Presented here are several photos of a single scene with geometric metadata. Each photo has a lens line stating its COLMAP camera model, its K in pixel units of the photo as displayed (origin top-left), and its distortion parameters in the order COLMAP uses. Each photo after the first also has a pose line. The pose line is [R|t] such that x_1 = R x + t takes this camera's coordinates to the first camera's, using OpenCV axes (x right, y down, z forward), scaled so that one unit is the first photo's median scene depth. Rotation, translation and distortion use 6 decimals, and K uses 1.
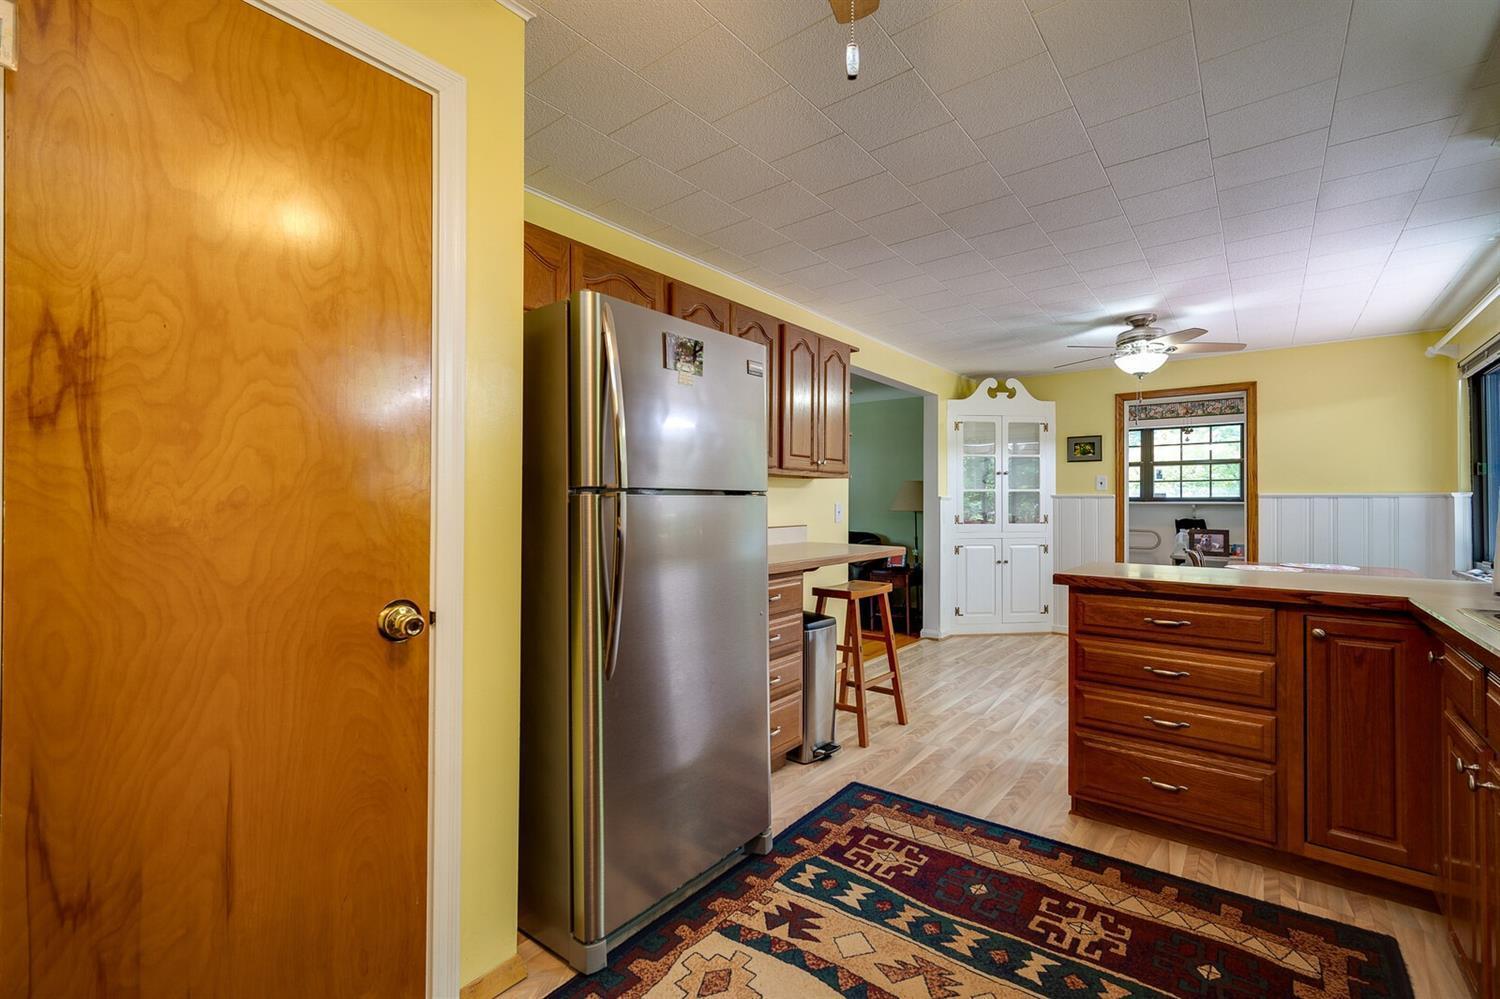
lens RADIAL K [[647.8, 0, 753.0], [0, 647.8, 503.1], [0, 0, 1]] dist [0.002389, 0.000564]
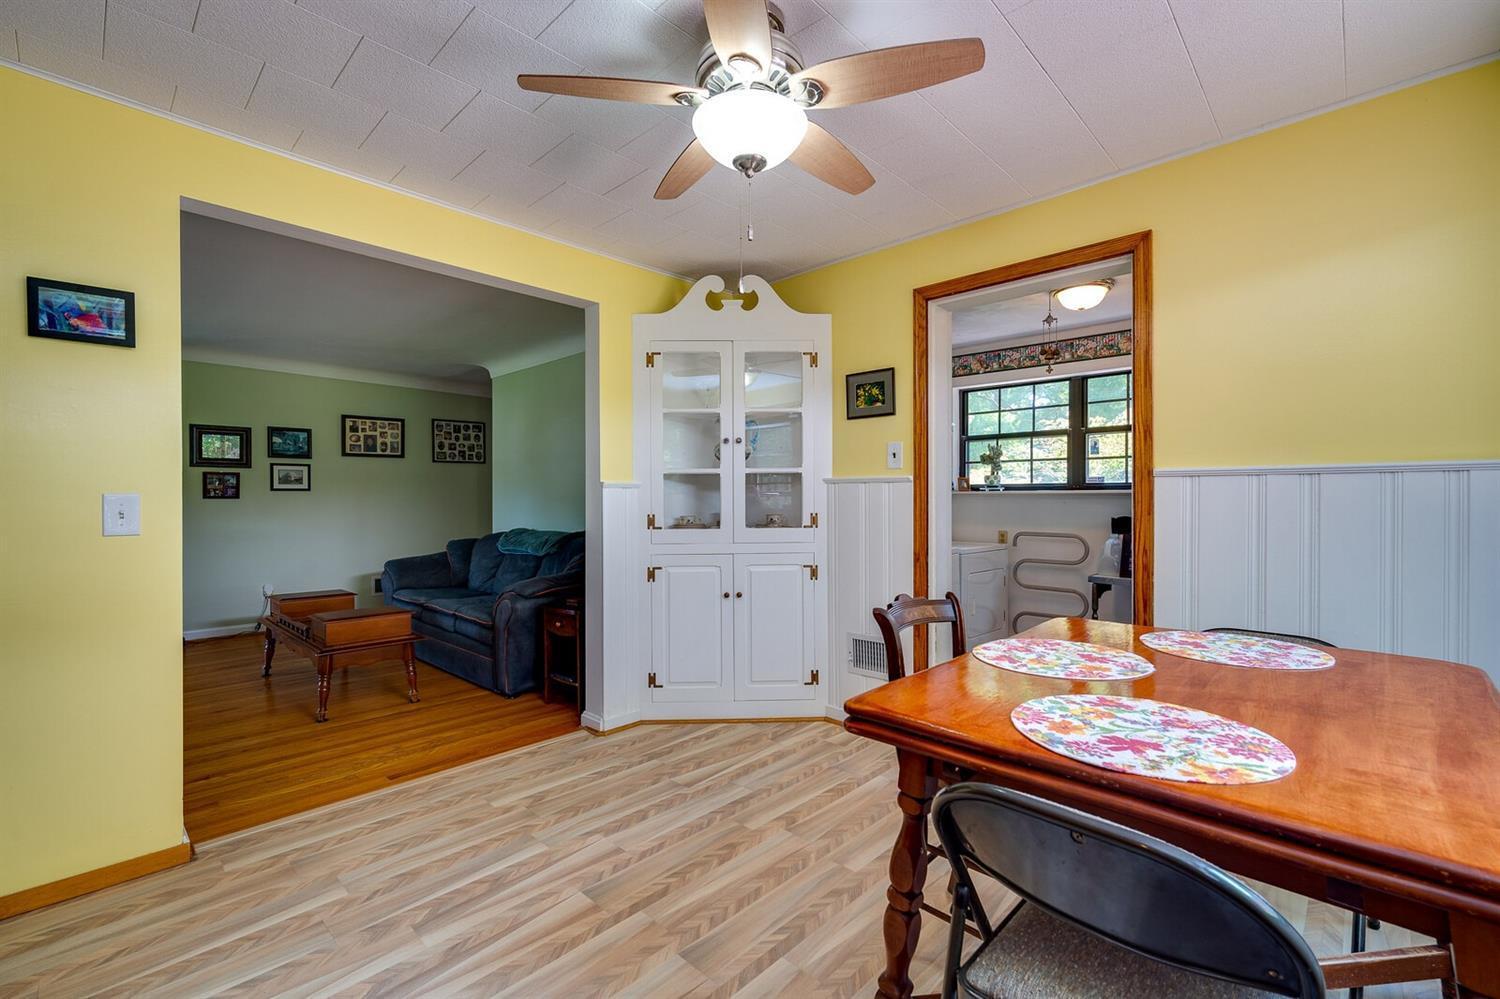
lens RADIAL K [[647.8, 0, 751.0], [0, 647.8, 505.2], [0, 0, 1]] dist [0.002389, 0.000564]
pose [[0.995655, -0.005439, -0.092959, 0.453653], [0.006579, 0.999907, 0.011966, 0.004249], [0.092885, -0.012526, 0.995598, 0.428747]]
